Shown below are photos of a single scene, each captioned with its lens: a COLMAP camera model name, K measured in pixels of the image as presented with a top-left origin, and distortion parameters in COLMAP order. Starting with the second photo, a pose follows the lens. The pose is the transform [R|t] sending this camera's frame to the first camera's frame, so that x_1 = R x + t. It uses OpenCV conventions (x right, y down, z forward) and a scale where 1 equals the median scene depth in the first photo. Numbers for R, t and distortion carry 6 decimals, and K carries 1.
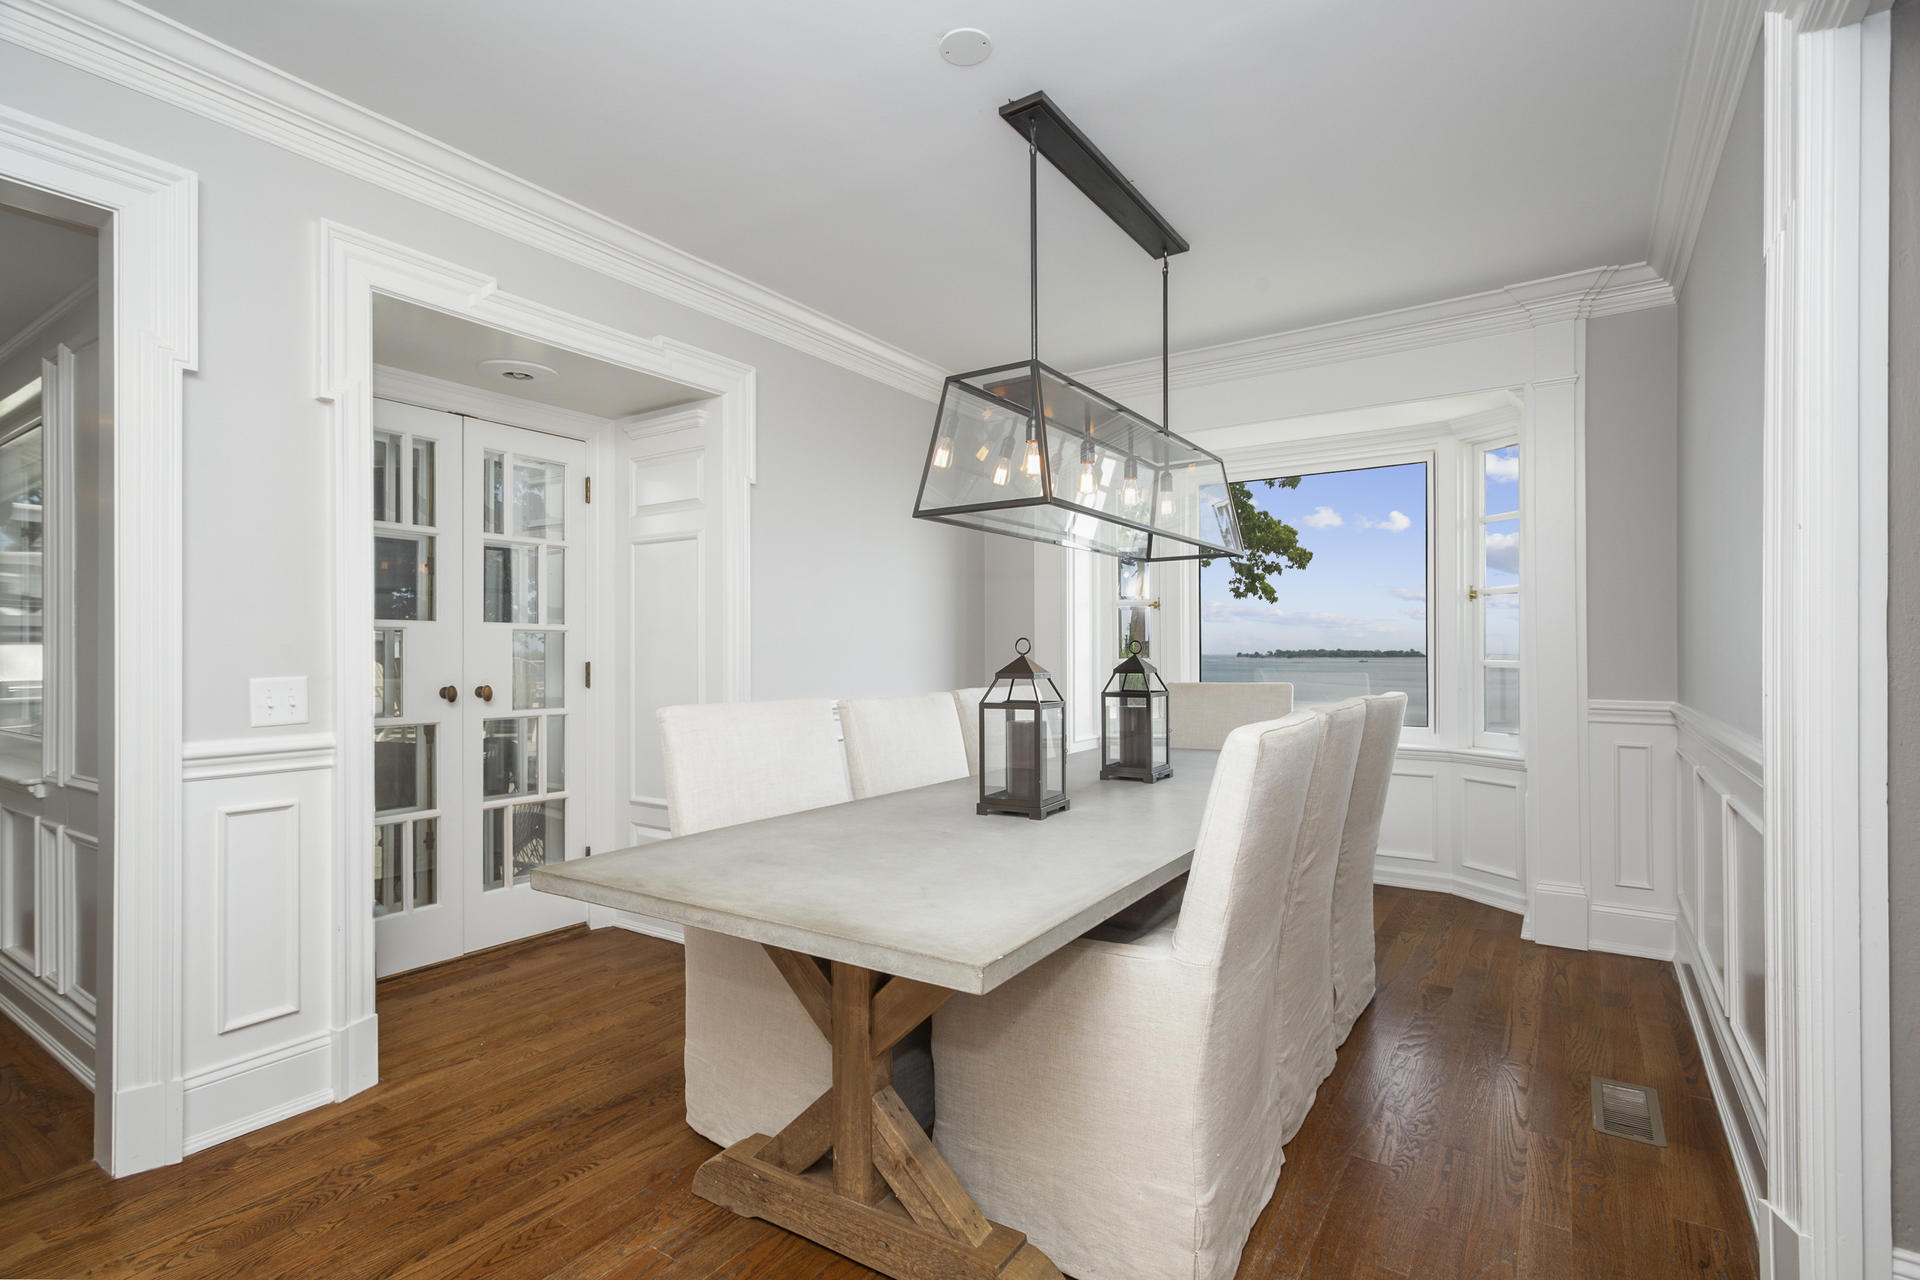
lens RADIAL K [[909.1, 0, 949.0], [0, 909.1, 647.5], [0, 0, 1]] dist [0.001334, 0.002921]
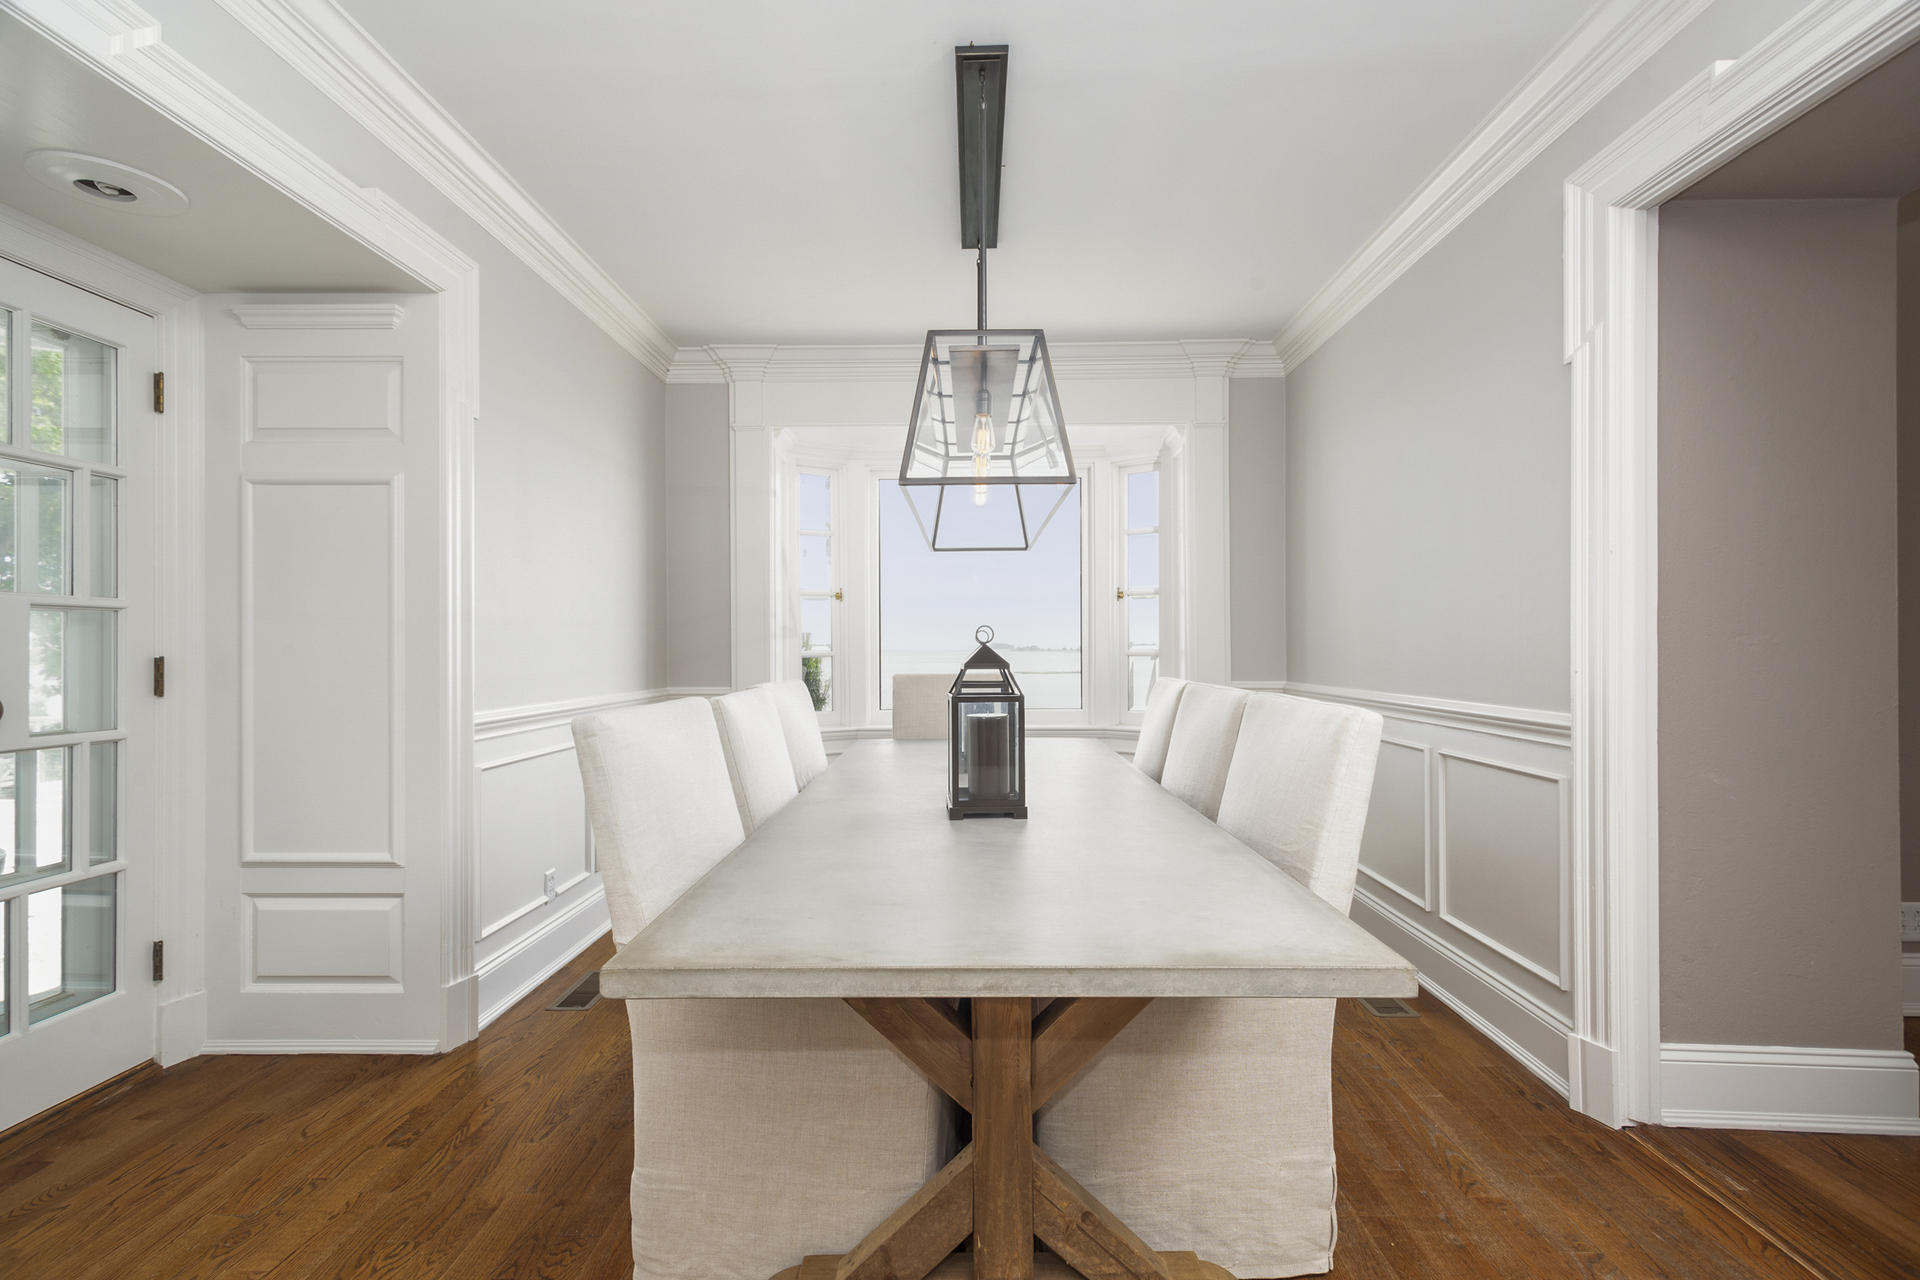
lens RADIAL K [[909.1, 0, 956.7], [0, 909.1, 640.4], [0, 0, 1]] dist [0.001334, 0.002921]
pose [[0.838685, 0.003424, 0.544606, -0.315666], [-0.002761, 0.999994, -0.002035, 0.004429], [-0.544610, 0.000203, 0.838689, 0.165029]]
